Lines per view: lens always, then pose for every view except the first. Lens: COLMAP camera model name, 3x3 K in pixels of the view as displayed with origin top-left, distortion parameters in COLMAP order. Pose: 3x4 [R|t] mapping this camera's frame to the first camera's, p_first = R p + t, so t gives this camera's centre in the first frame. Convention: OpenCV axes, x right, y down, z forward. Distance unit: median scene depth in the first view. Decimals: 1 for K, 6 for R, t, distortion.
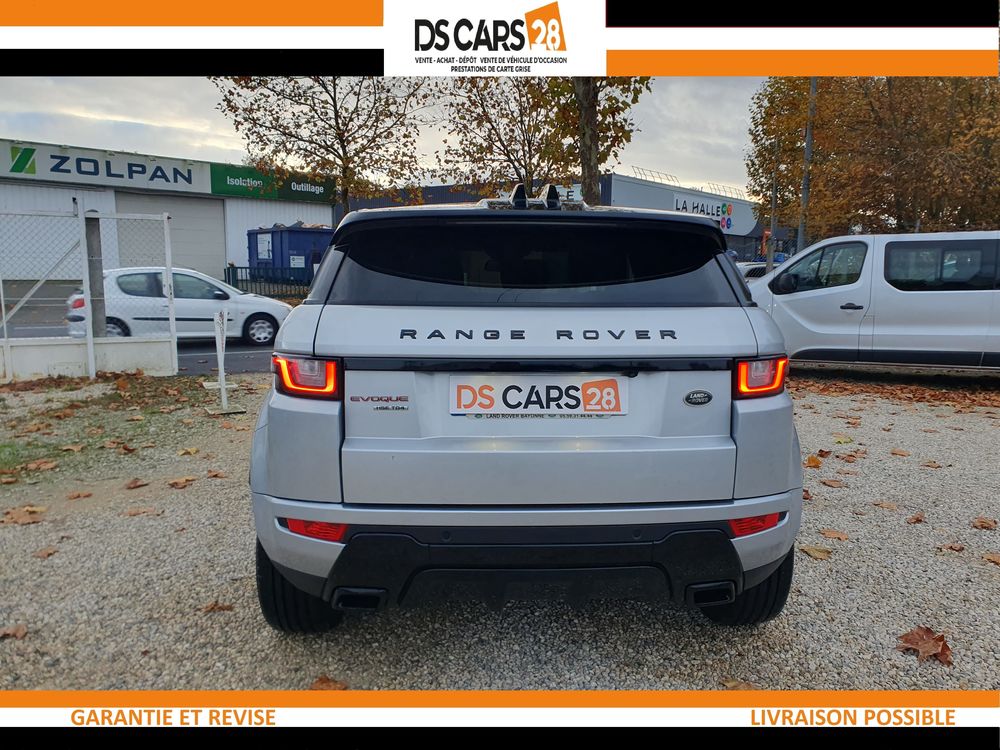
lens RADIAL K [[782.8, 0, 515.2], [0, 782.8, 372.6], [0, 0, 1]] dist [0.028537, 0.005180]
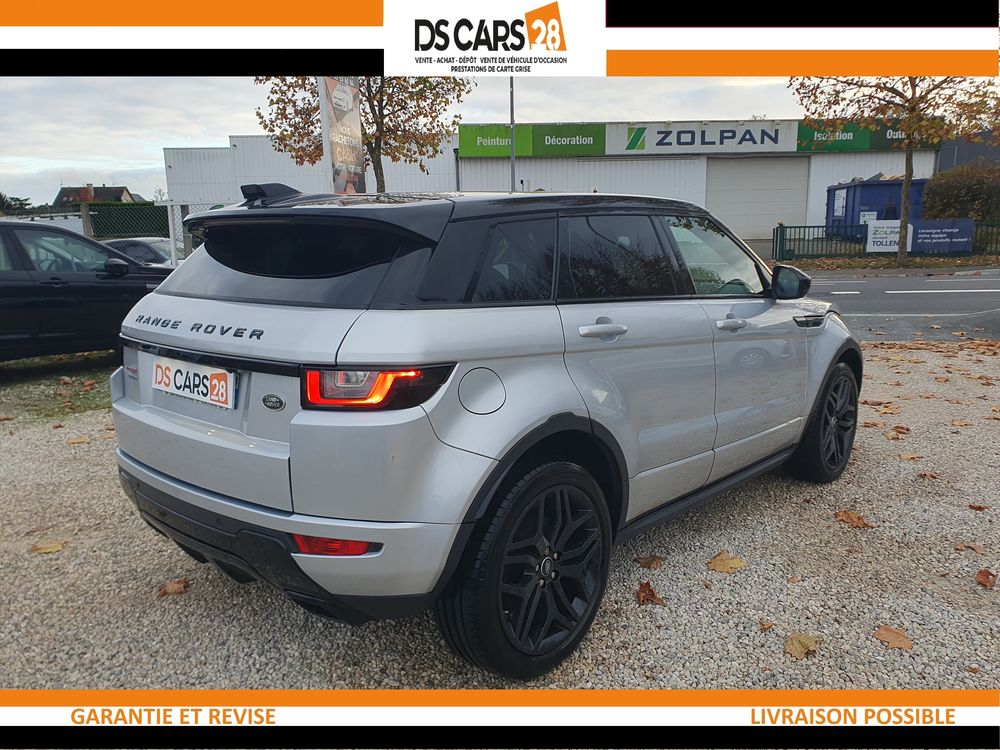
lens RADIAL K [[782.8, 0, 515.2], [0, 782.8, 372.6], [0, 0, 1]] dist [0.028537, 0.005180]
pose [[0.722425, 0.106158, -0.683251, 0.075477], [-0.068822, 0.994277, 0.081715, -0.007061], [0.688015, -0.012010, 0.725597, 0.034034]]
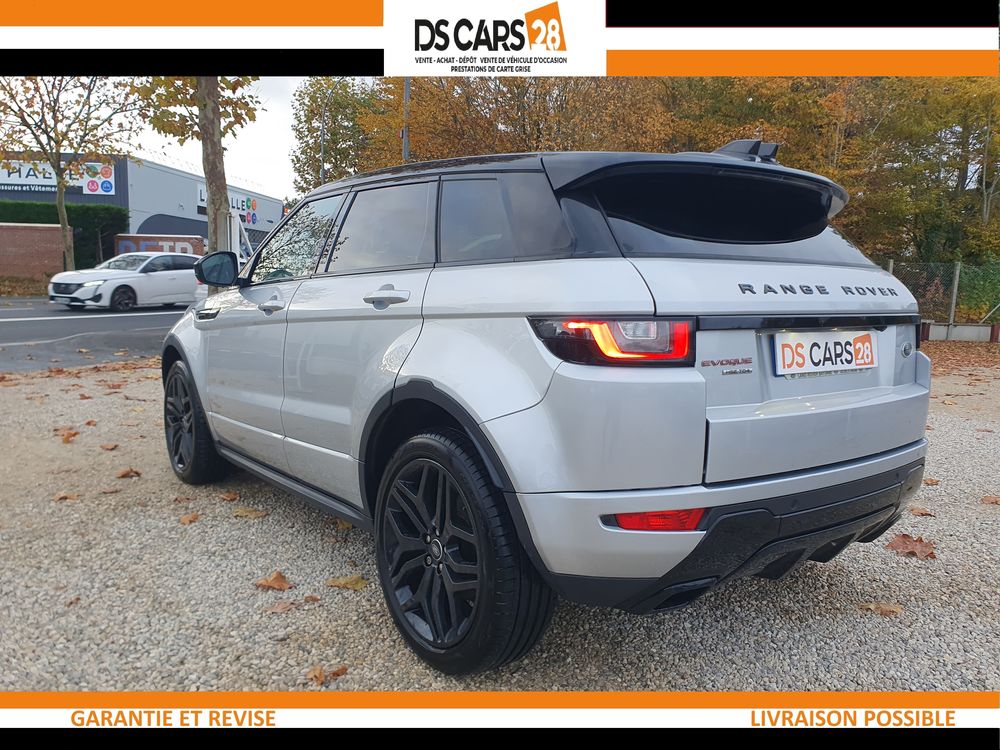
lens RADIAL K [[782.8, 0, 515.2], [0, 782.8, 372.6], [0, 0, 1]] dist [0.028537, 0.005180]
pose [[0.833620, -0.054037, 0.549689, -0.057431], [0.052335, 0.998453, 0.018786, 0.001058], [-0.549853, 0.013107, 0.835158, 0.025782]]
